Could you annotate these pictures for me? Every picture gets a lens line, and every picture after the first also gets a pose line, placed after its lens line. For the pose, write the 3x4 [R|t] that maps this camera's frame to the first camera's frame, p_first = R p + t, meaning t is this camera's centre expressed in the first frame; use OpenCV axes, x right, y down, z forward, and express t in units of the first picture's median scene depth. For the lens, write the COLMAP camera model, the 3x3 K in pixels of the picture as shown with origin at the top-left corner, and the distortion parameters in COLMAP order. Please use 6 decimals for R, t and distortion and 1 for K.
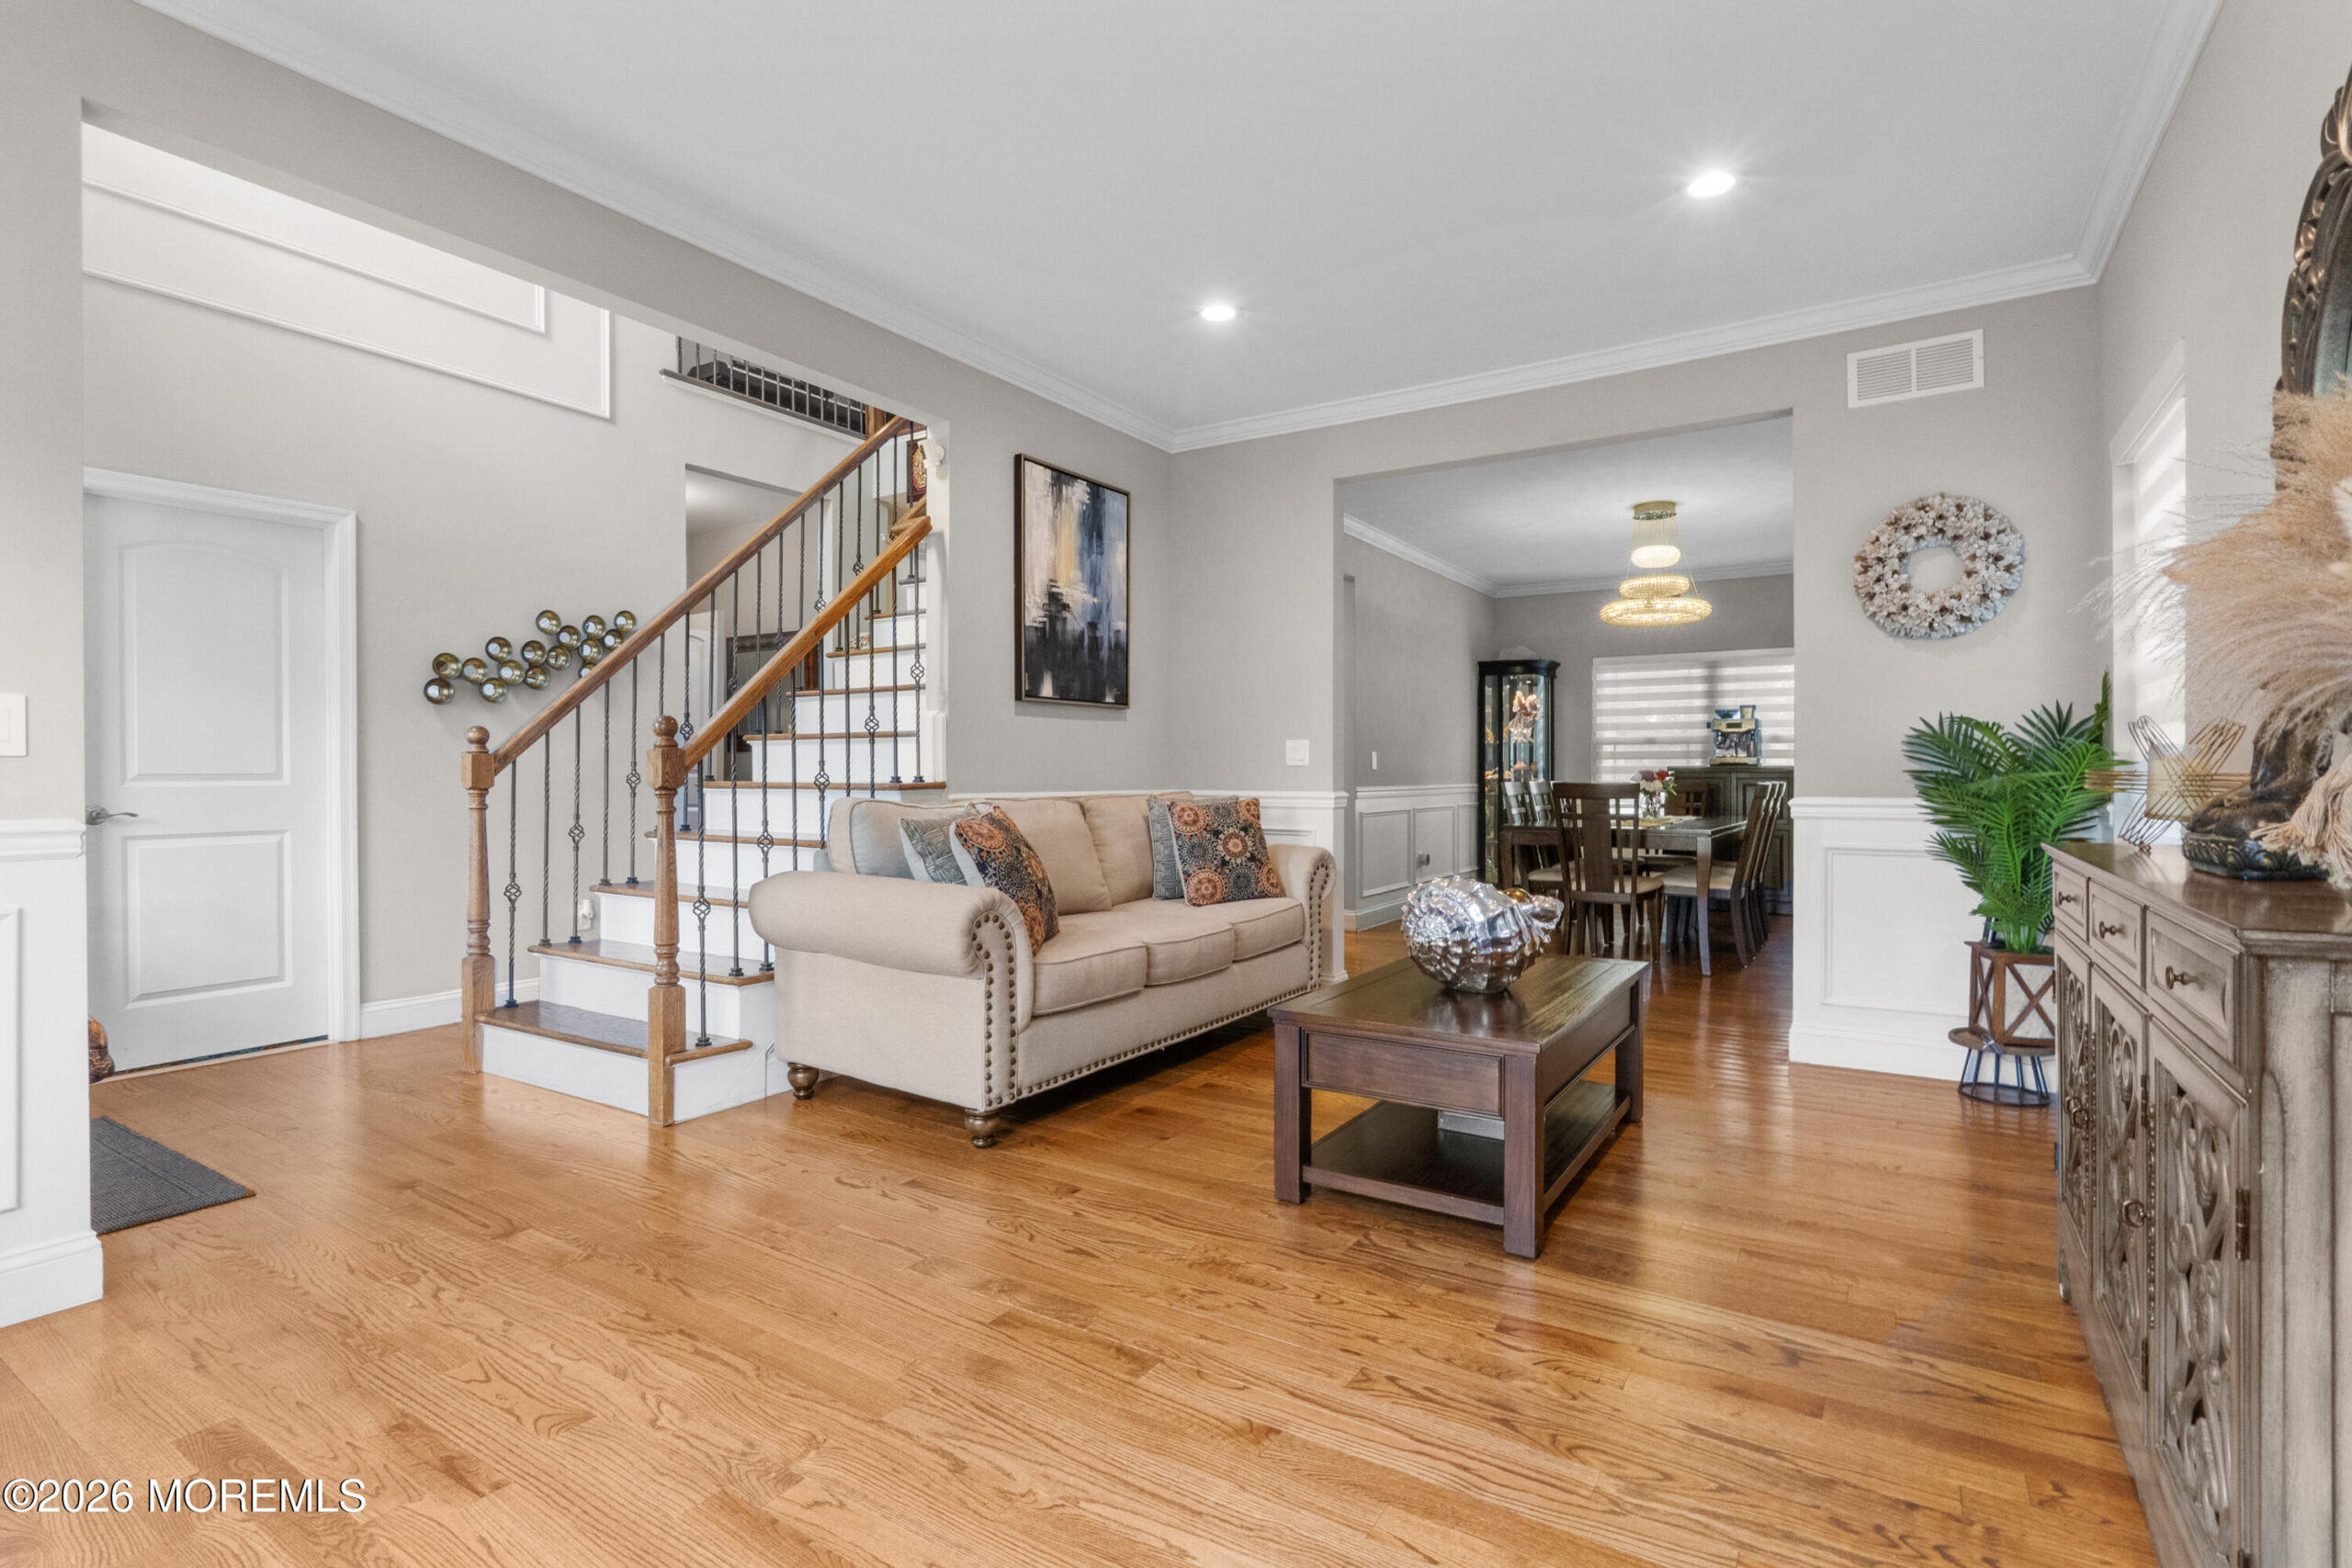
lens RADIAL K [[1091.3, 0, 1180.7], [0, 1091.3, 787.0], [0, 0, 1]] dist [-0.009360, 0.002240]
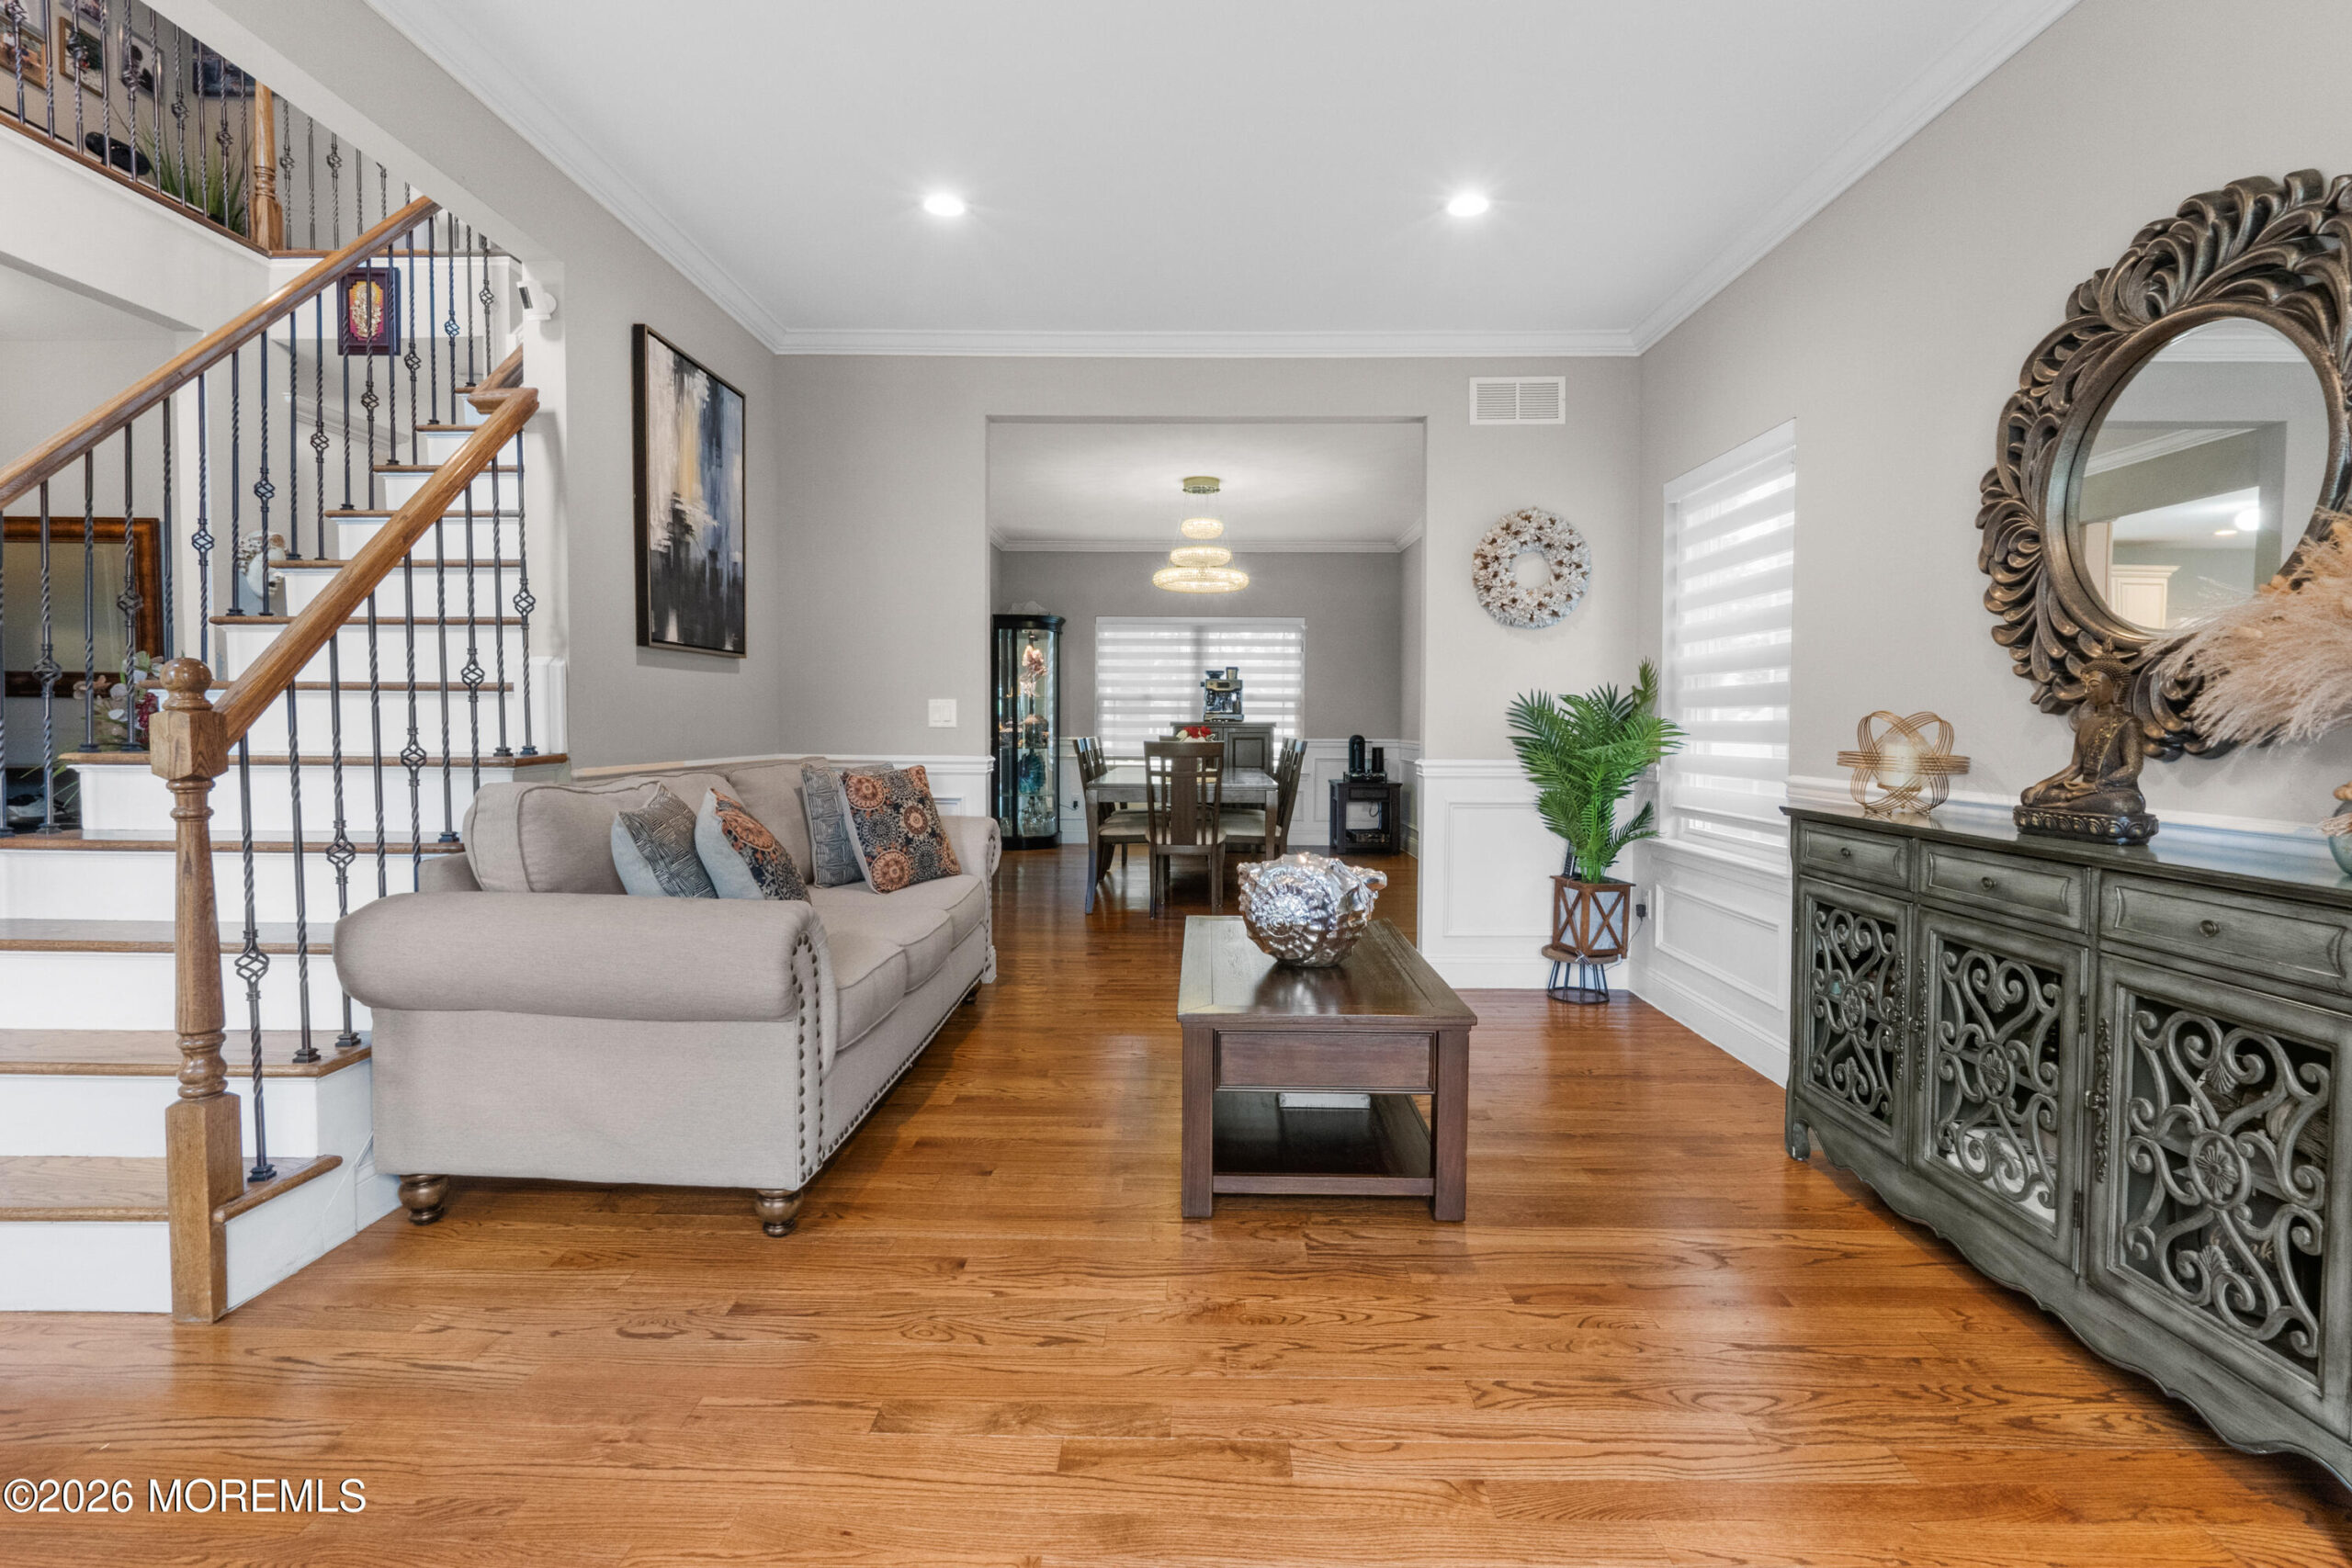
lens RADIAL K [[1091.3, 0, 1176.5], [0, 1091.3, 764.7], [0, 0, 1]] dist [-0.009360, 0.002240]
pose [[0.852951, -0.016025, 0.521745, -0.286530], [0.000319, 0.999544, 0.030179, -0.021650], [-0.521991, -0.025574, 0.852567, 0.172187]]
